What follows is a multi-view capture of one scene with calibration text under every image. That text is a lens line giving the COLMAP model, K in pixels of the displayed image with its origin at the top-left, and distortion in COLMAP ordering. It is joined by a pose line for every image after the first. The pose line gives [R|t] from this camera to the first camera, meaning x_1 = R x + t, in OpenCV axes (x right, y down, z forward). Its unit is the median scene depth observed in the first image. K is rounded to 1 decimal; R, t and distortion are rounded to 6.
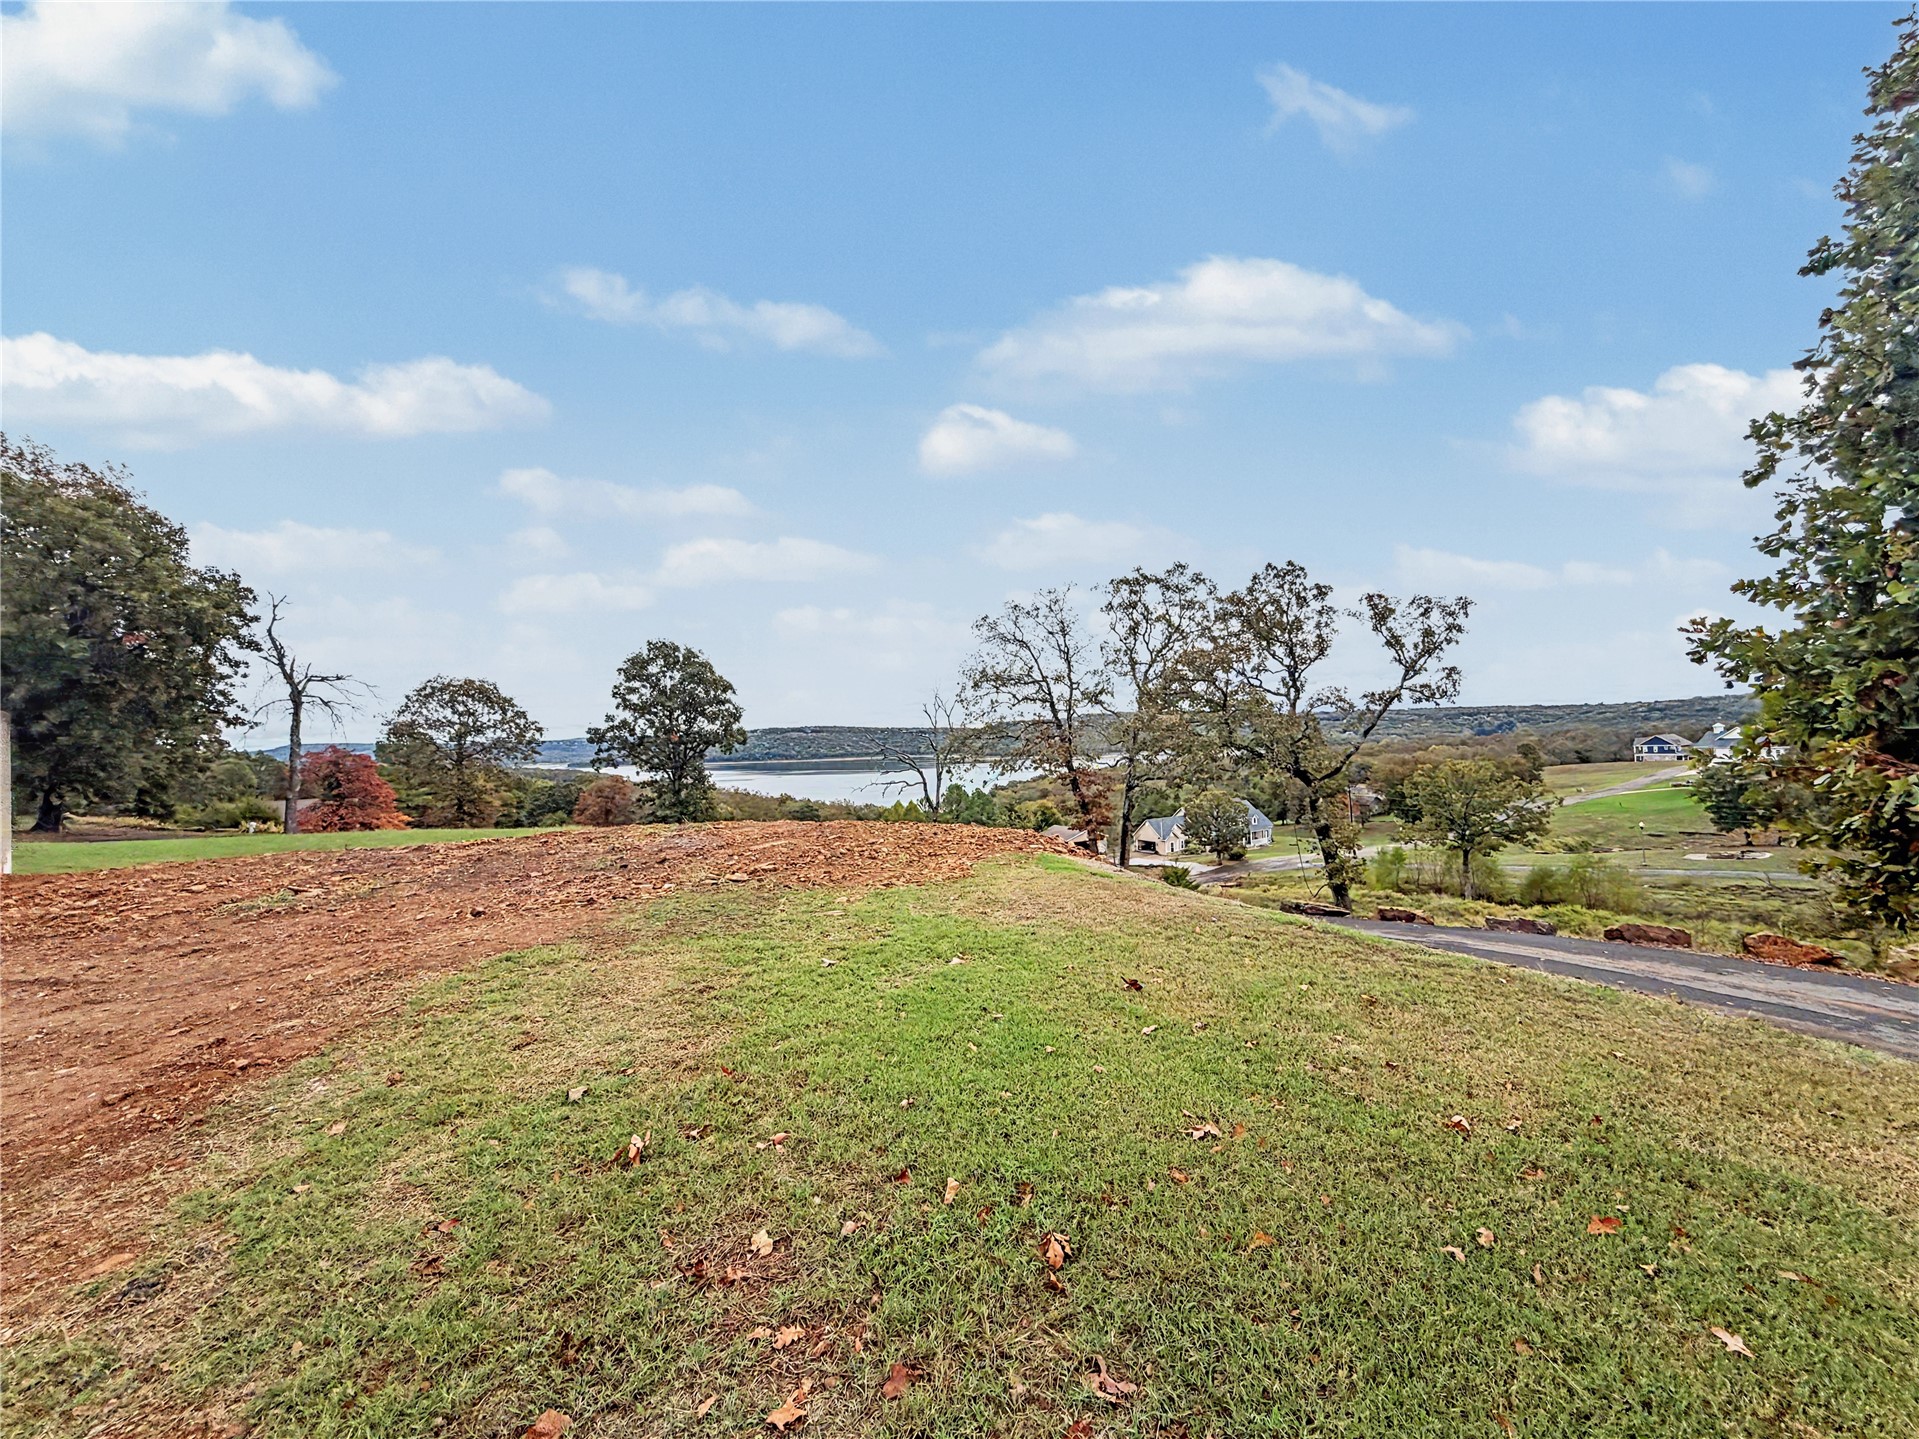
lens RADIAL K [[761.8, 0, 953.5], [0, 761.8, 721.2], [0, 0, 1]] dist [-0.003050, 0.000625]
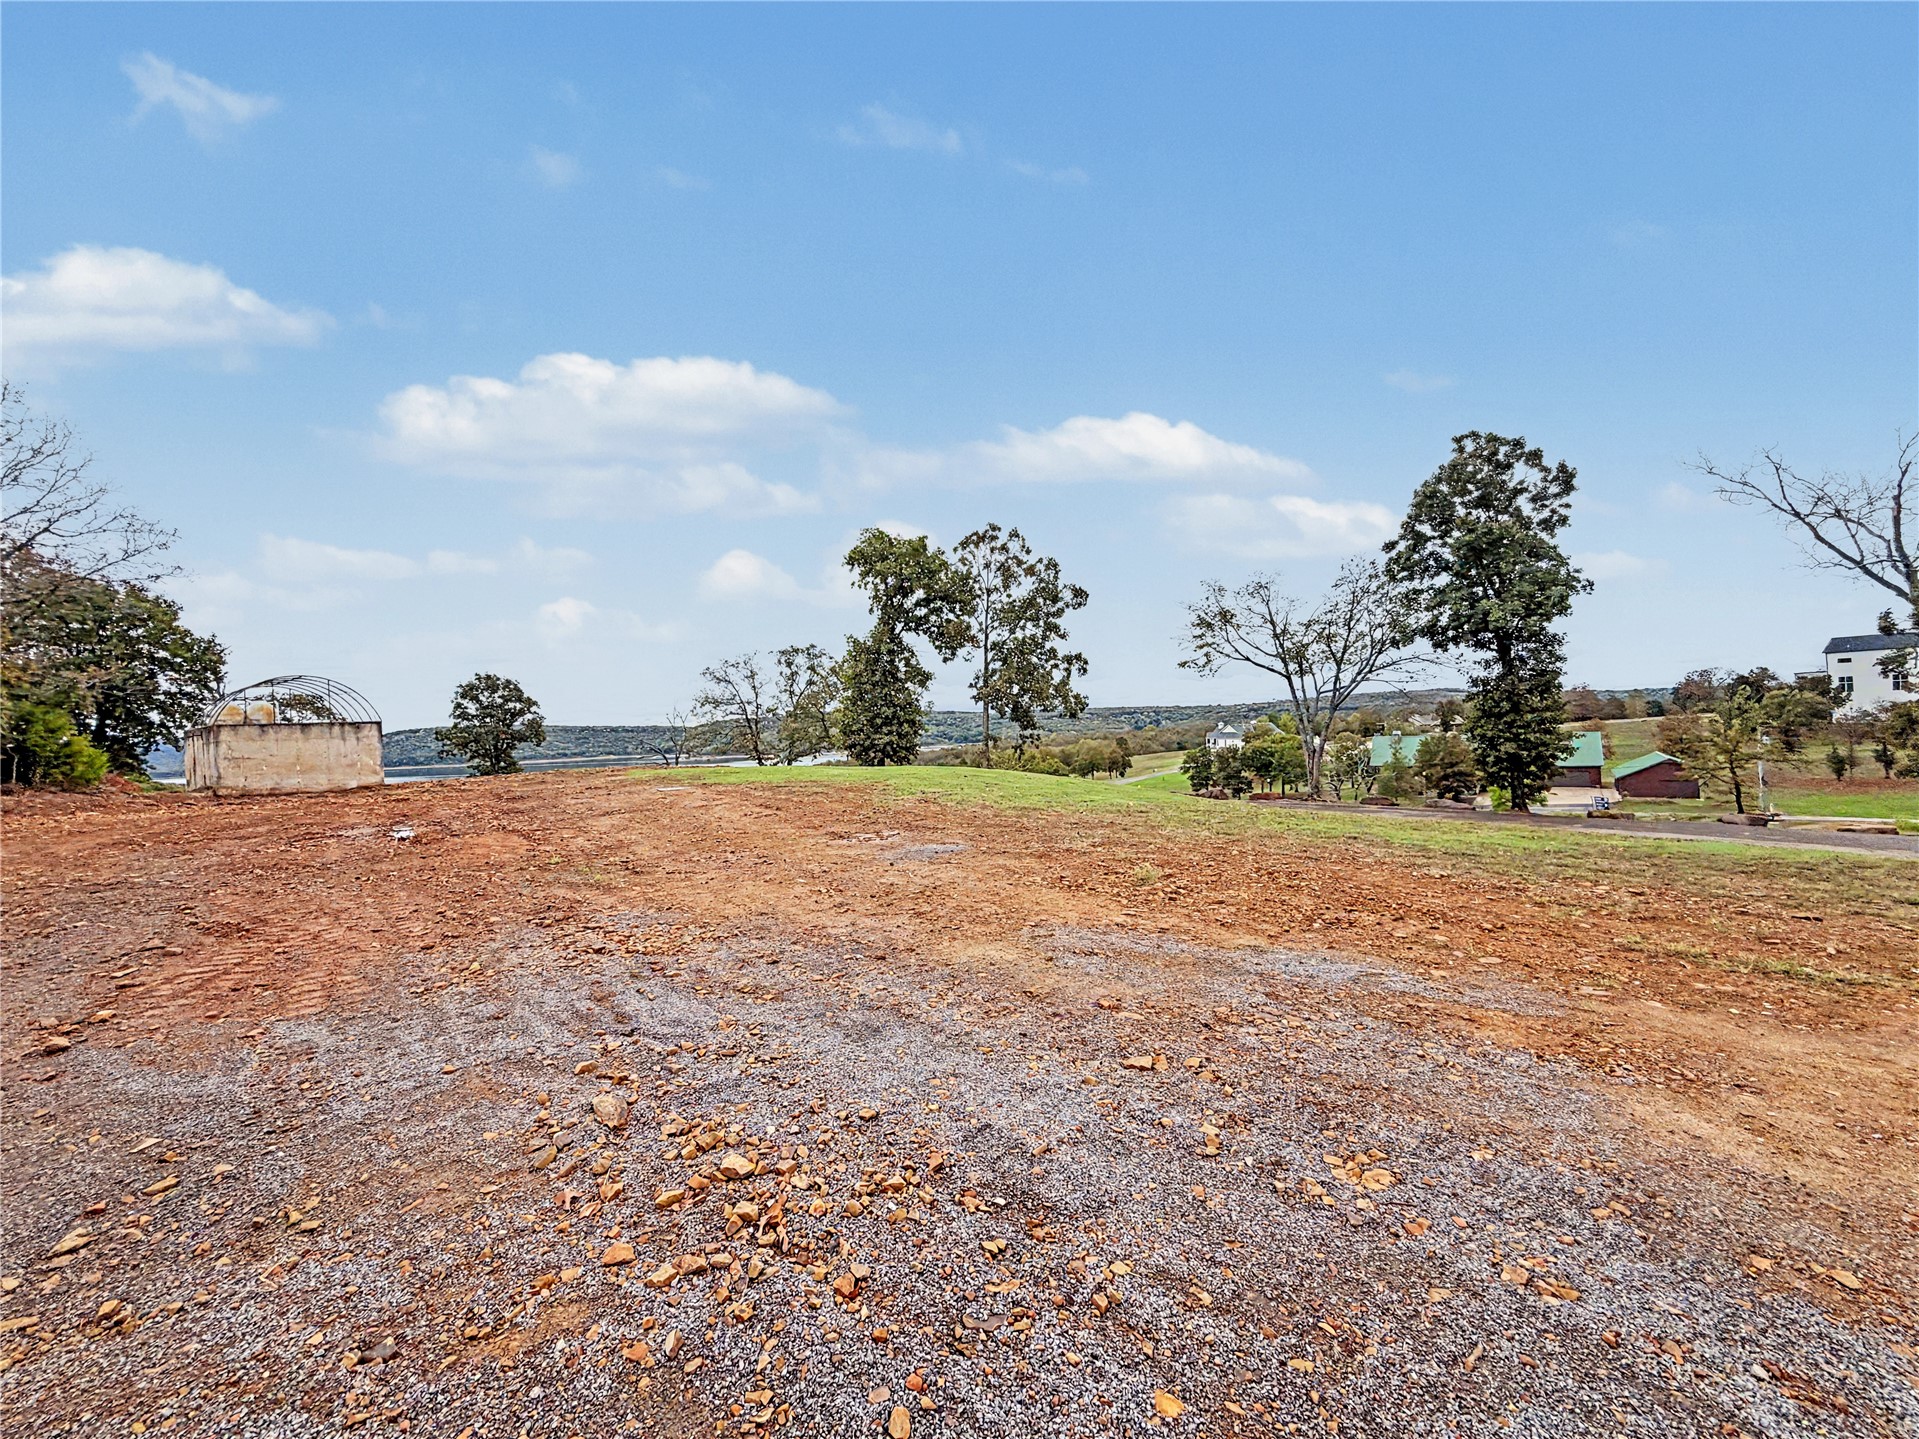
lens RADIAL K [[763.2, 0, 953.3], [0, 763.2, 717.0], [0, 0, 1]] dist [-0.000974, 0.000117]
pose [[0.934965, 0.000868, 0.354738, -0.051928], [0.000060, 0.999997, -0.002603, -0.014404], [-0.354739, 0.002455, 0.934962, -0.829740]]
